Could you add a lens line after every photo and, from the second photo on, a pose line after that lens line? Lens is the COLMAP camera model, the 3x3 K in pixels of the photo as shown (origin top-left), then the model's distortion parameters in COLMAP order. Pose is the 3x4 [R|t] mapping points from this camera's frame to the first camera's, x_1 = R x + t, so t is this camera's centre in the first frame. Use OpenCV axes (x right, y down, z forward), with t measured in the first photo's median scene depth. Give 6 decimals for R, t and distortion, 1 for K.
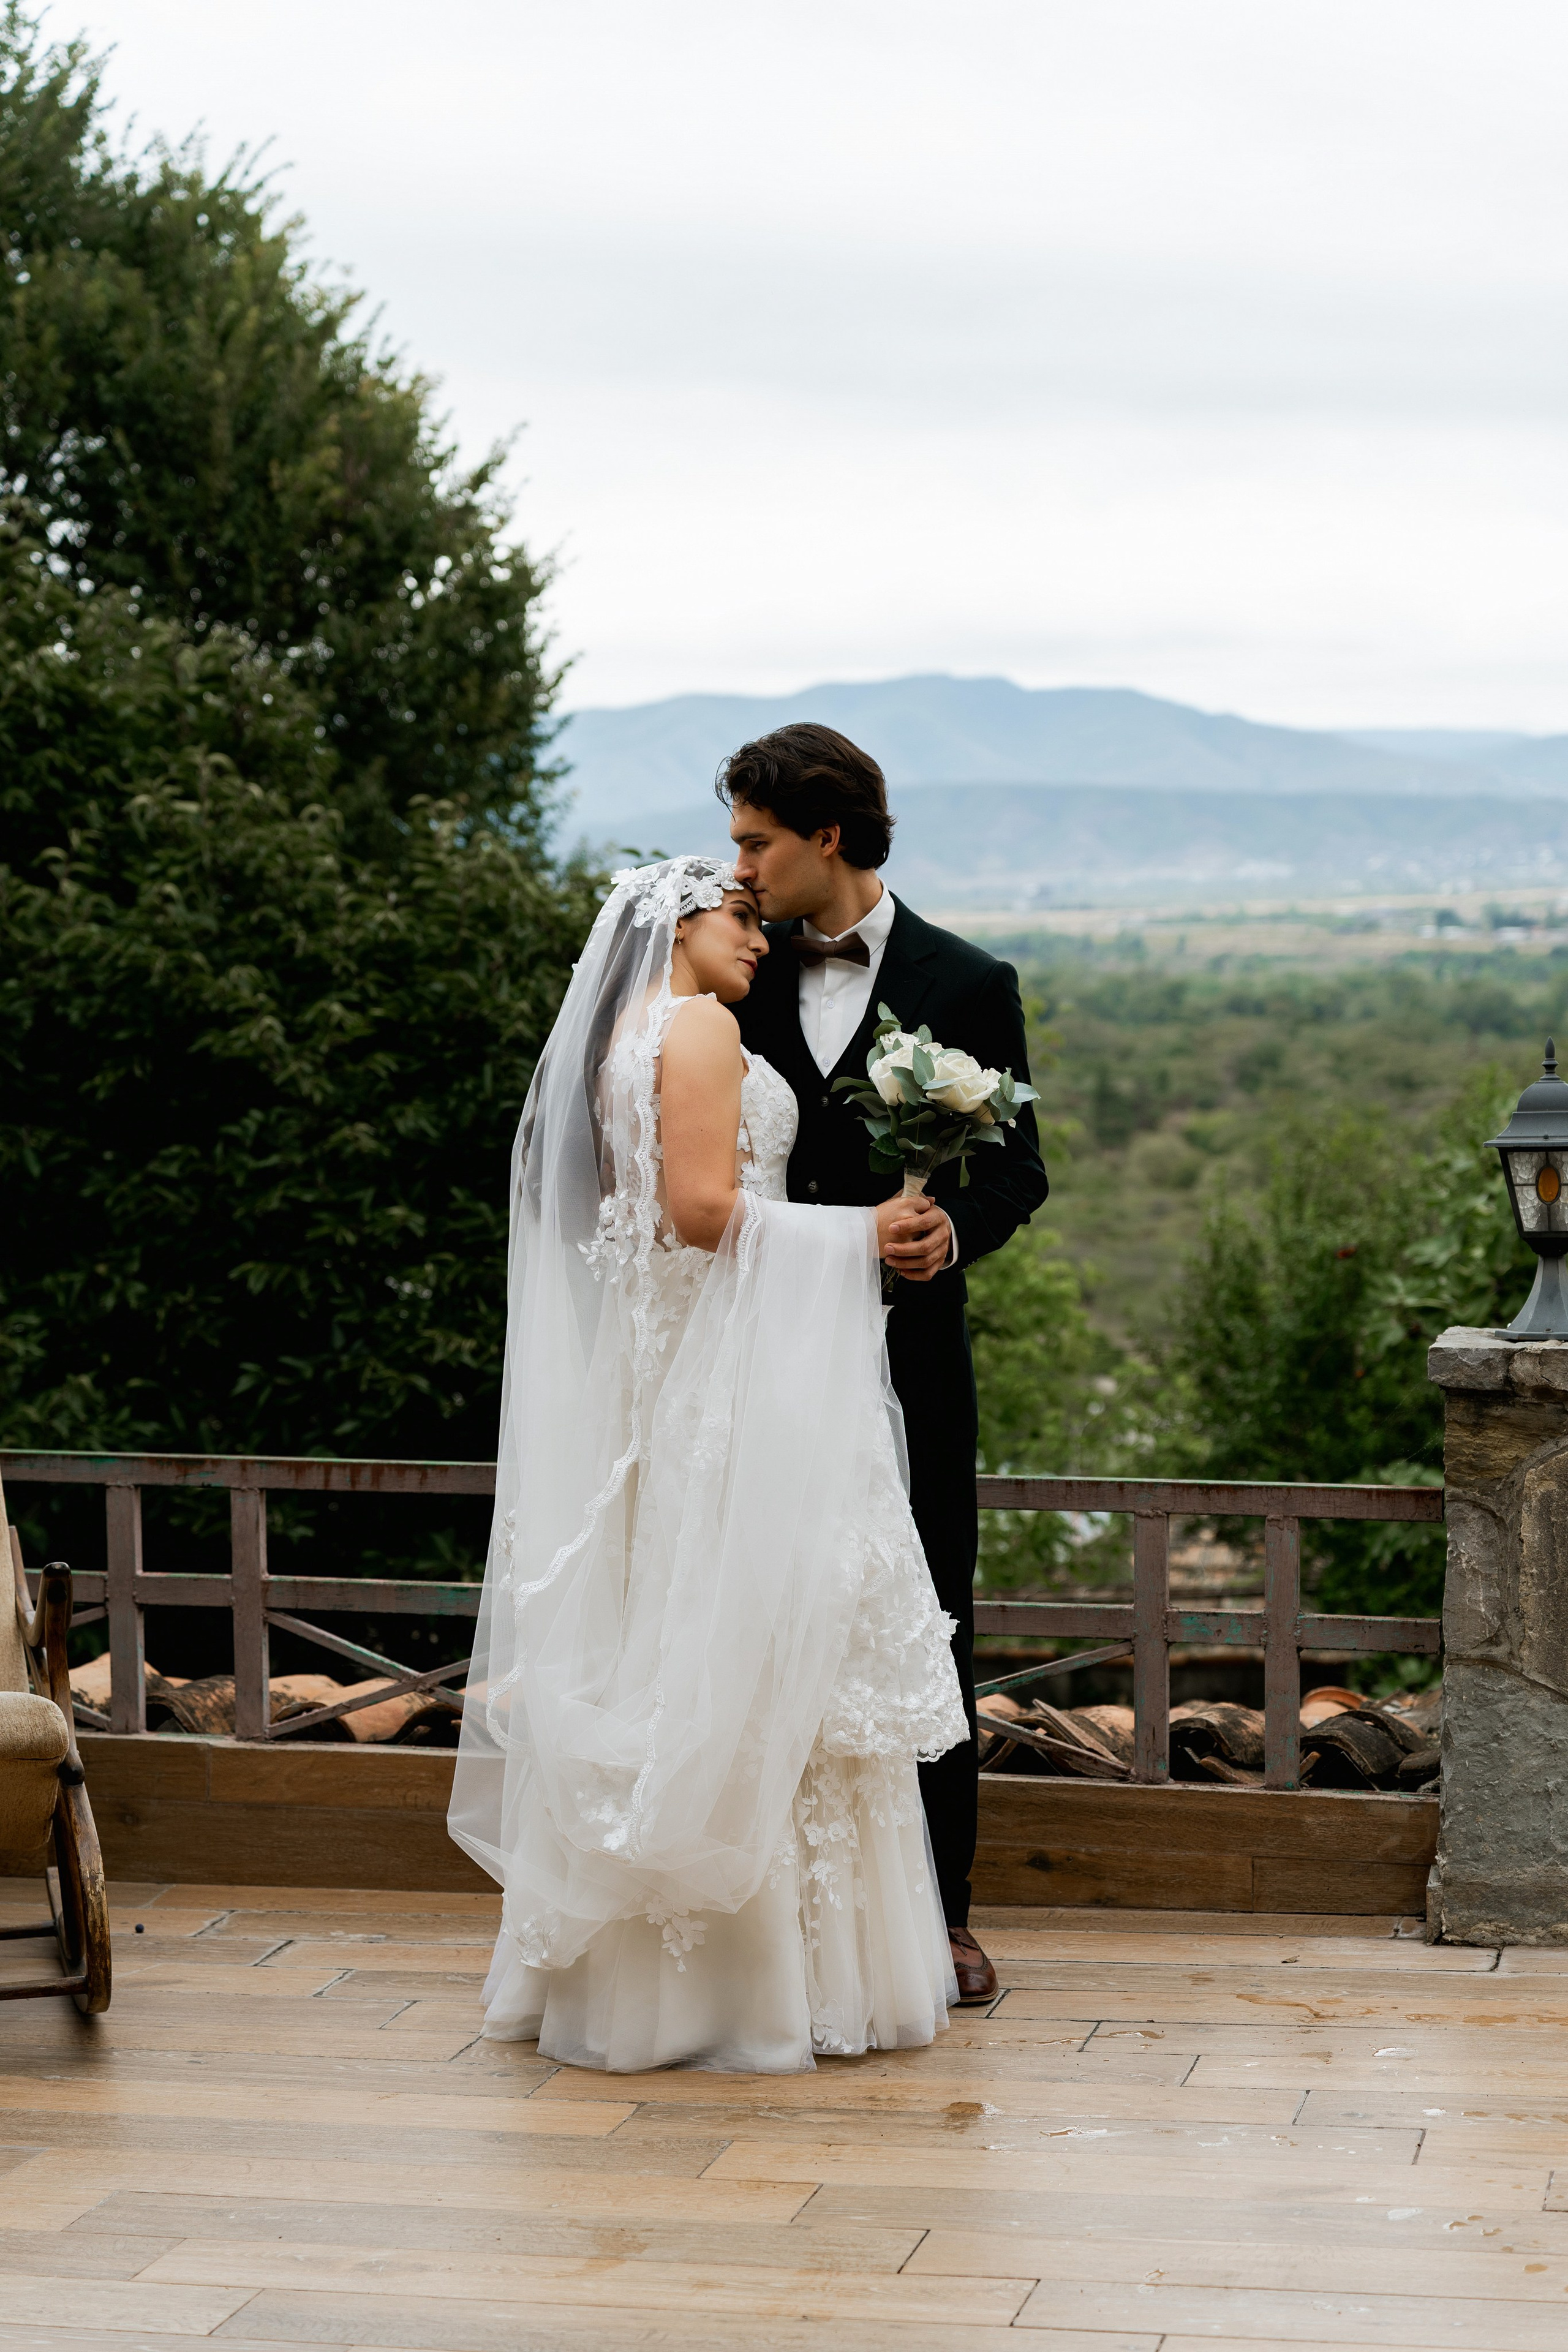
lens RADIAL K [[4095.1, 0, 752.9], [0, 4095.1, 1178.7], [0, 0, 1]] dist [0.059981, 0.000000]
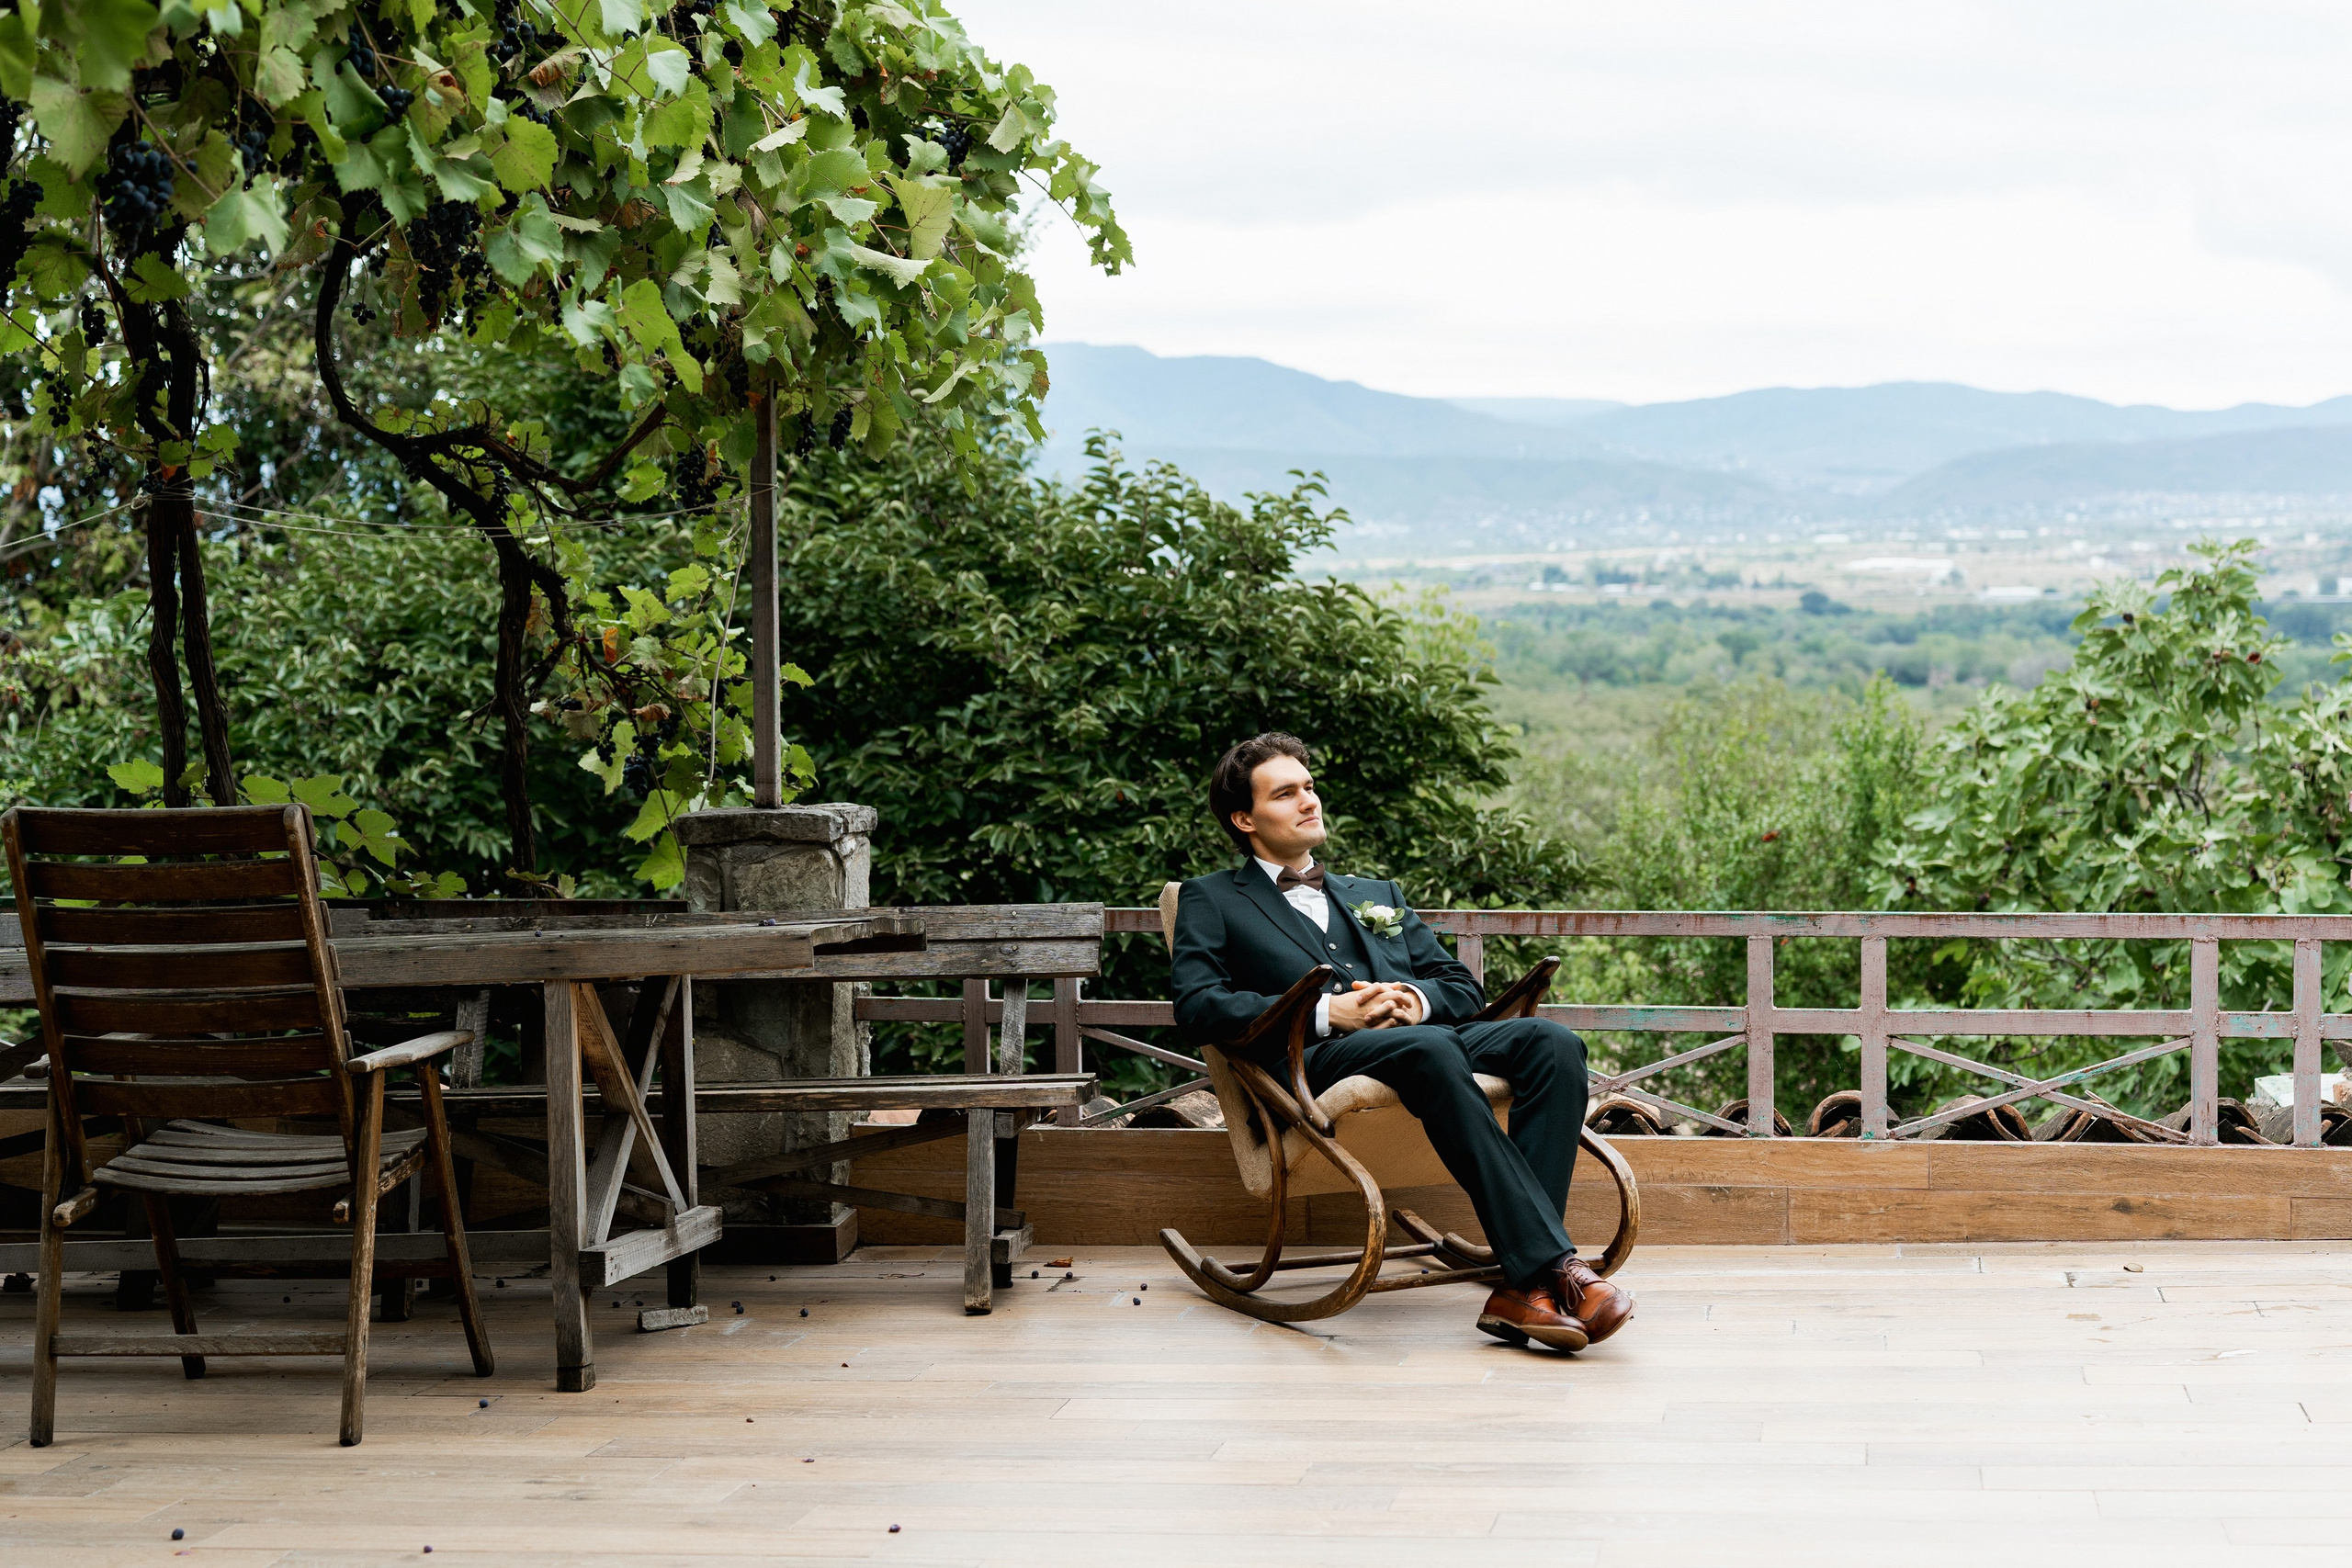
lens RADIAL K [[3934.7, 0, 1188.5], [0, 3934.7, 789.6], [0, 0, 1]] dist [0.024079, 0.000000]
pose [[0.995969, -0.004397, 0.089586, -0.158826], [0.005306, 0.999937, -0.009914, 0.020686], [-0.089537, 0.010349, 0.995930, -0.106698]]
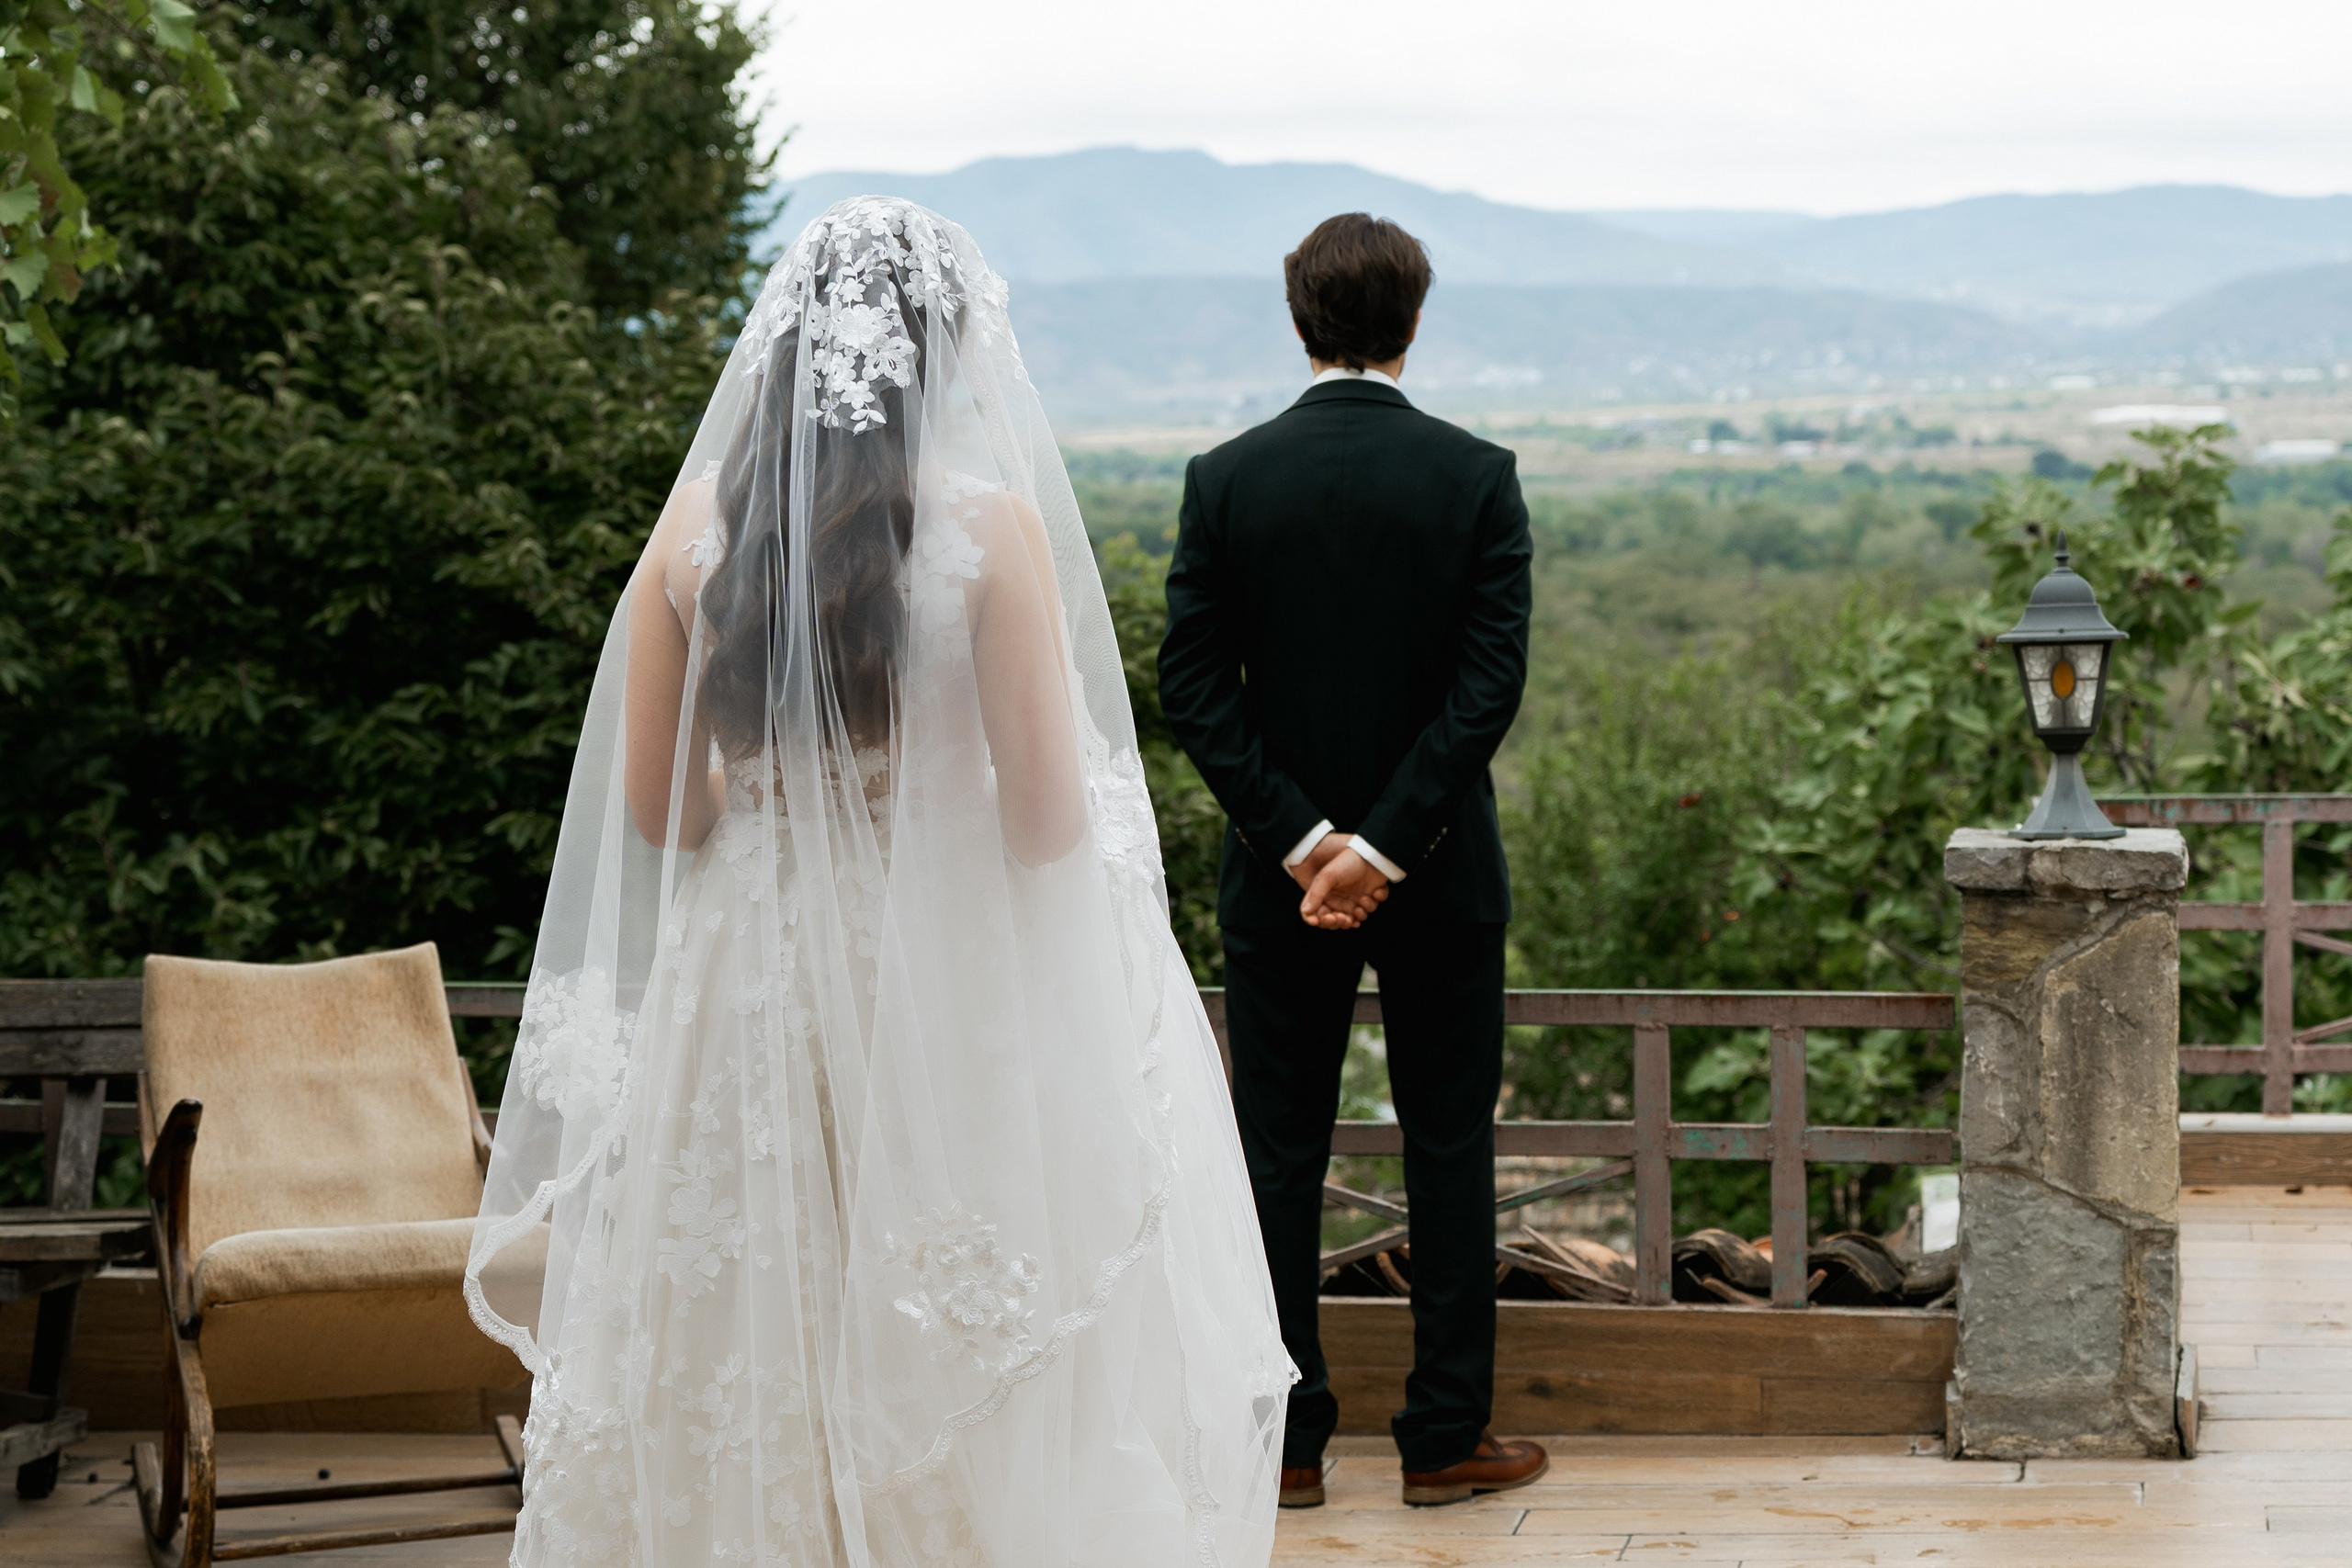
lens RADIAL K [[4867.3, 0, 1125.9], [0, 4867.3, 783.0], [0, 0, 1]] dist [0.054880, 0.000000]
pose [[0.998781, -0.011240, 0.048073, -0.037823], [0.010885, 0.999911, 0.007653, 0.006641], [-0.048155, -0.007120, 0.998814, -0.065339]]
